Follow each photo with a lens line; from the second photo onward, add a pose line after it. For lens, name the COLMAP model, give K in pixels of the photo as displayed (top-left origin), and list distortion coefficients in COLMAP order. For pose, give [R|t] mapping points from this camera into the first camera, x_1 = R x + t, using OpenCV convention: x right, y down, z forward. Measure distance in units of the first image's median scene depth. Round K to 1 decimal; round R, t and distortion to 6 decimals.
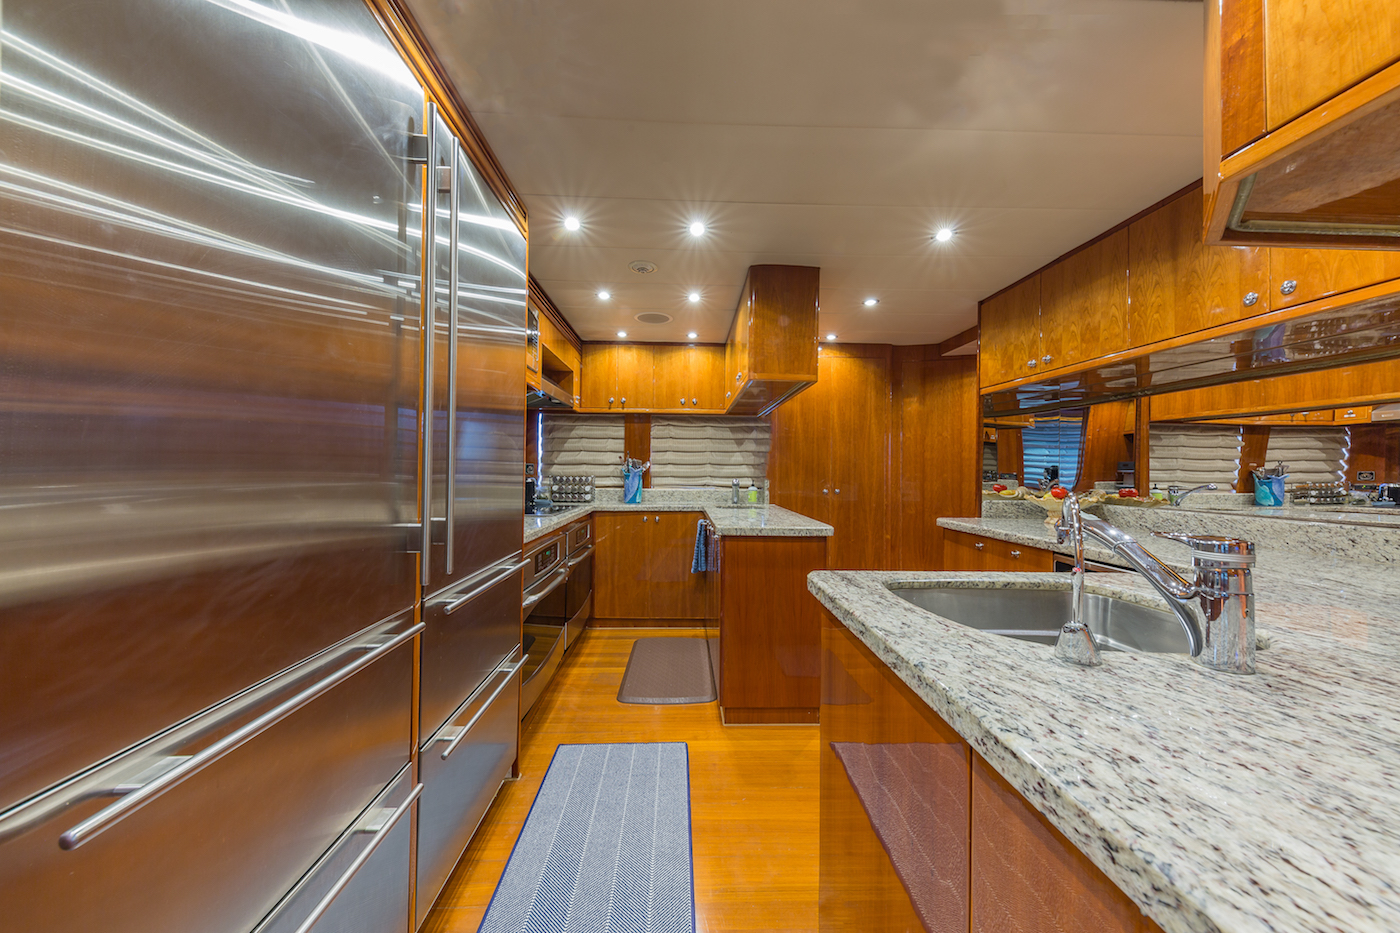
lens RADIAL K [[475.2, 0, 706.9], [0, 475.2, 466.4], [0, 0, 1]] dist [-0.002988, -0.000205]
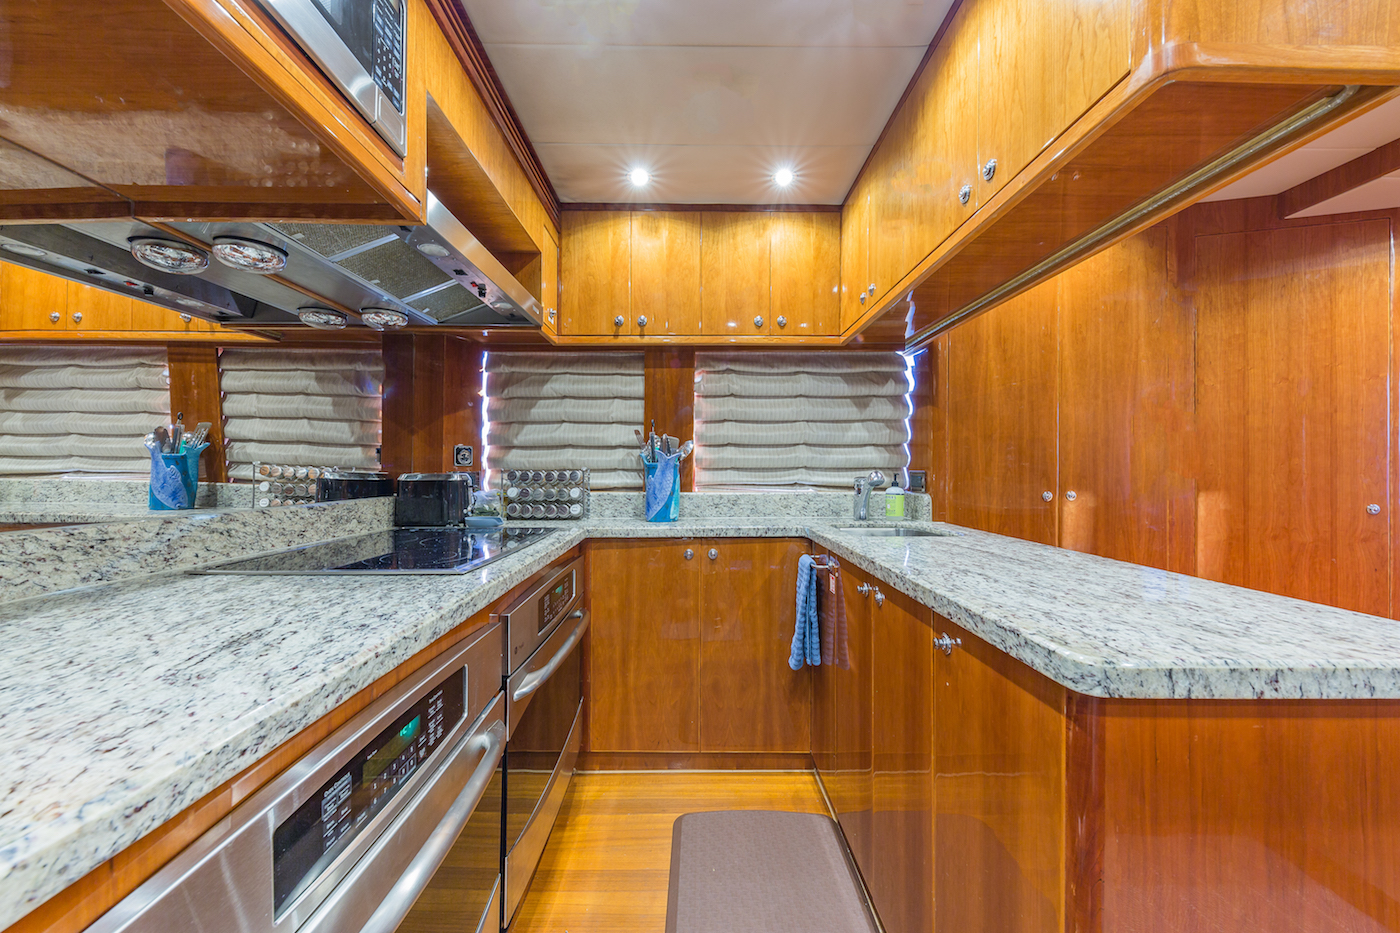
lens RADIAL K [[476.3, 0, 692.6], [0, 476.3, 468.9], [0, 0, 1]] dist [-0.013874, -0.001128]
pose [[0.999287, -0.008339, -0.036828, -0.104260], [0.008580, 0.999943, 0.006393, 0.018340], [0.036772, -0.006705, 0.999301, 0.489318]]
